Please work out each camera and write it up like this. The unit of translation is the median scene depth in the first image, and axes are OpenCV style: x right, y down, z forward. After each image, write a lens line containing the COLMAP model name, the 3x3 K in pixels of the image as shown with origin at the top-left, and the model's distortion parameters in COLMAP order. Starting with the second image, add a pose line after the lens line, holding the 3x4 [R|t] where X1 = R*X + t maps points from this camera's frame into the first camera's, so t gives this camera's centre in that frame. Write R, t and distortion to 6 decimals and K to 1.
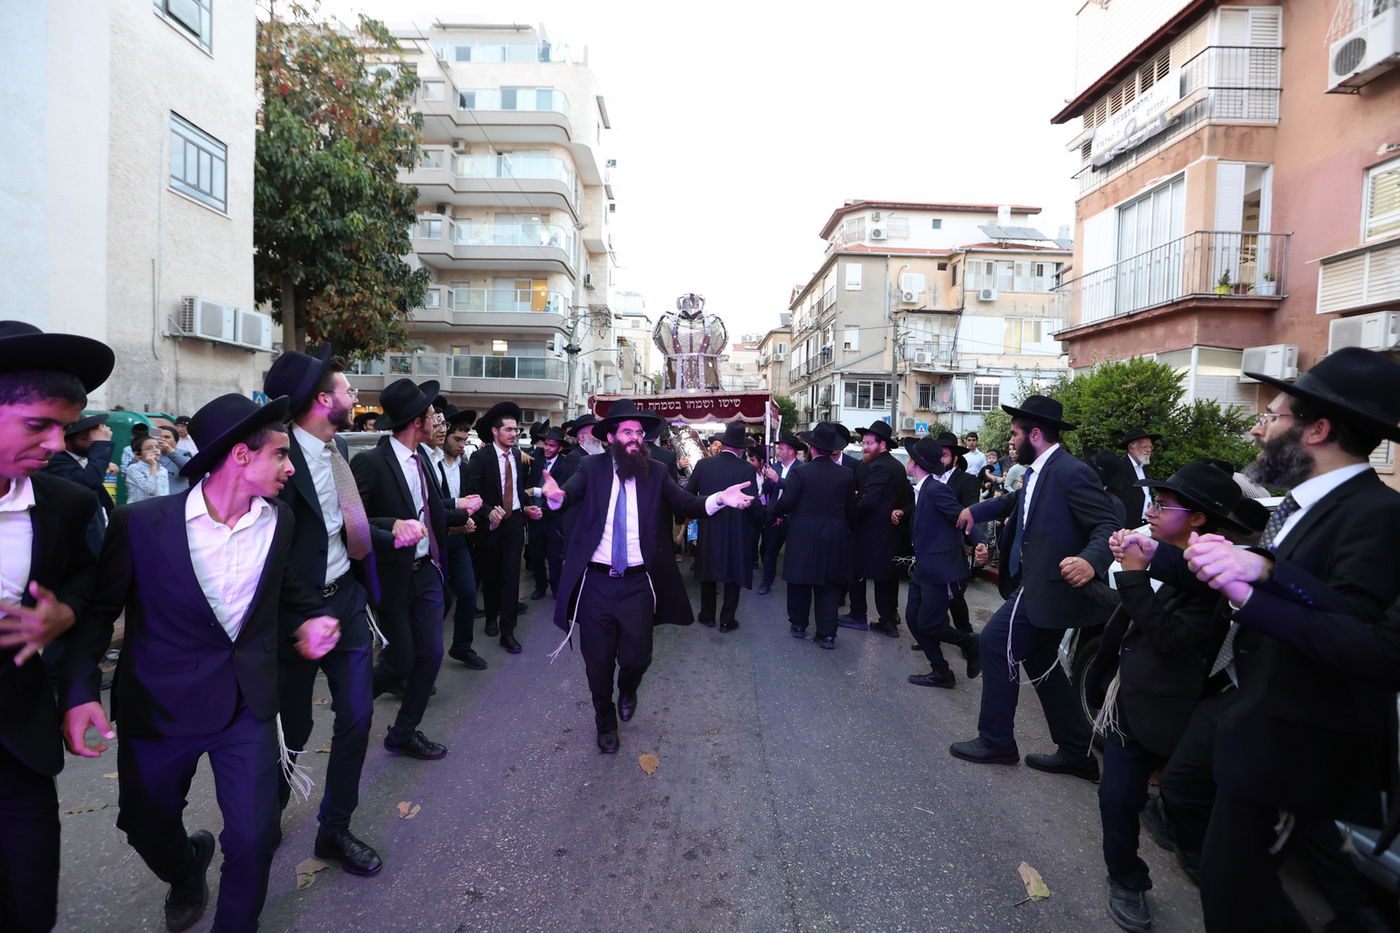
lens RADIAL K [[646.3, 0, 701.1], [0, 646.3, 439.6], [0, 0, 1]] dist [-0.015875, 0.000540]
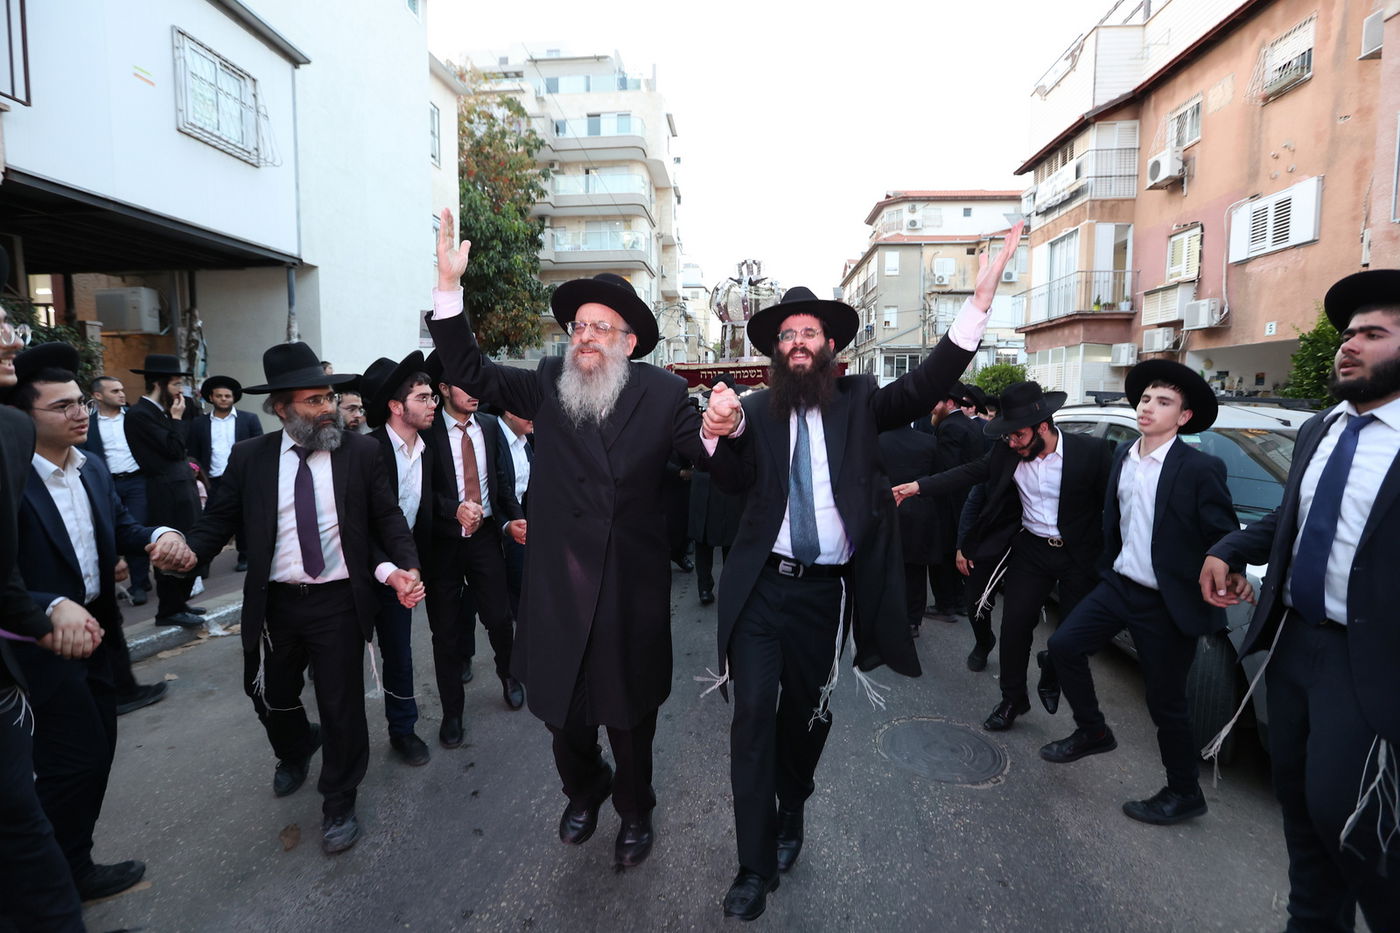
lens RADIAL K [[646.3, 0, 701.1], [0, 646.3, 439.6], [0, 0, 1]] dist [-0.015875, 0.000540]
pose [[0.995569, -0.017800, -0.092336, -0.003302], [0.022561, 0.998455, 0.050773, -0.003735], [0.091290, -0.052631, 0.994433, -0.198039]]
